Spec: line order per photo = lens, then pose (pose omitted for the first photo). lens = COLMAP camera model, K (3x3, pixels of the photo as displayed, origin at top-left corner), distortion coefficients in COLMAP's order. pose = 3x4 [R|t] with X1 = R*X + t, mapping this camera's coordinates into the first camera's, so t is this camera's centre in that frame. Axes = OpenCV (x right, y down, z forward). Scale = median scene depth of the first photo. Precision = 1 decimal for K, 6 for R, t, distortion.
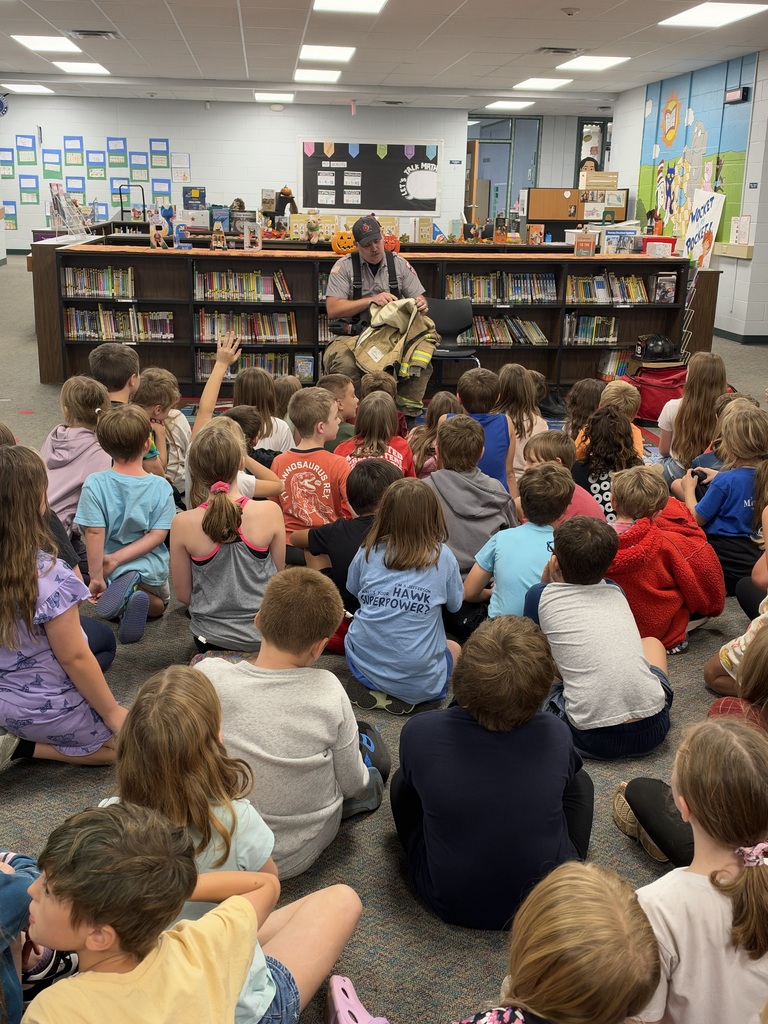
lens RADIAL K [[1135.5, 0, 355.4], [0, 1135.5, 517.4], [0, 0, 1]] dist [-0.013800, 0.000000]
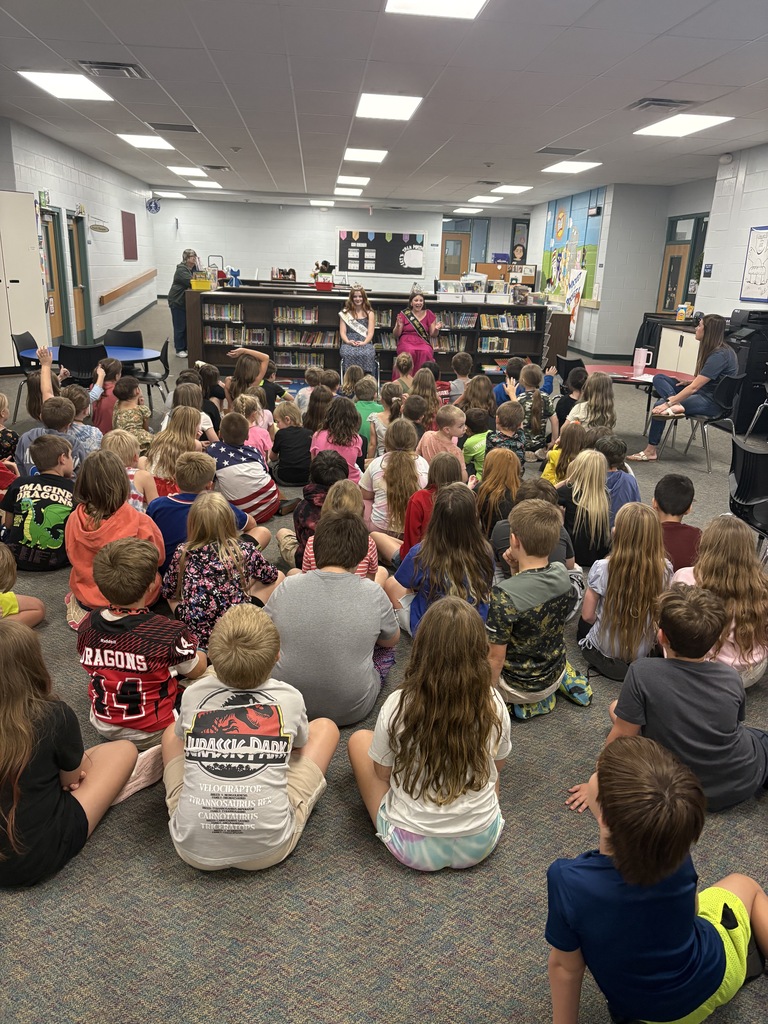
lens RADIAL K [[783.7, 0, 378.7], [0, 783.7, 513.3], [0, 0, 1]] dist [-0.028212, -0.006886]
pose [[0.999738, 0.022734, 0.002569, 0.017658], [-0.022813, 0.999074, 0.036484, 0.035223], [-0.001738, -0.036533, 0.999331, -0.148884]]
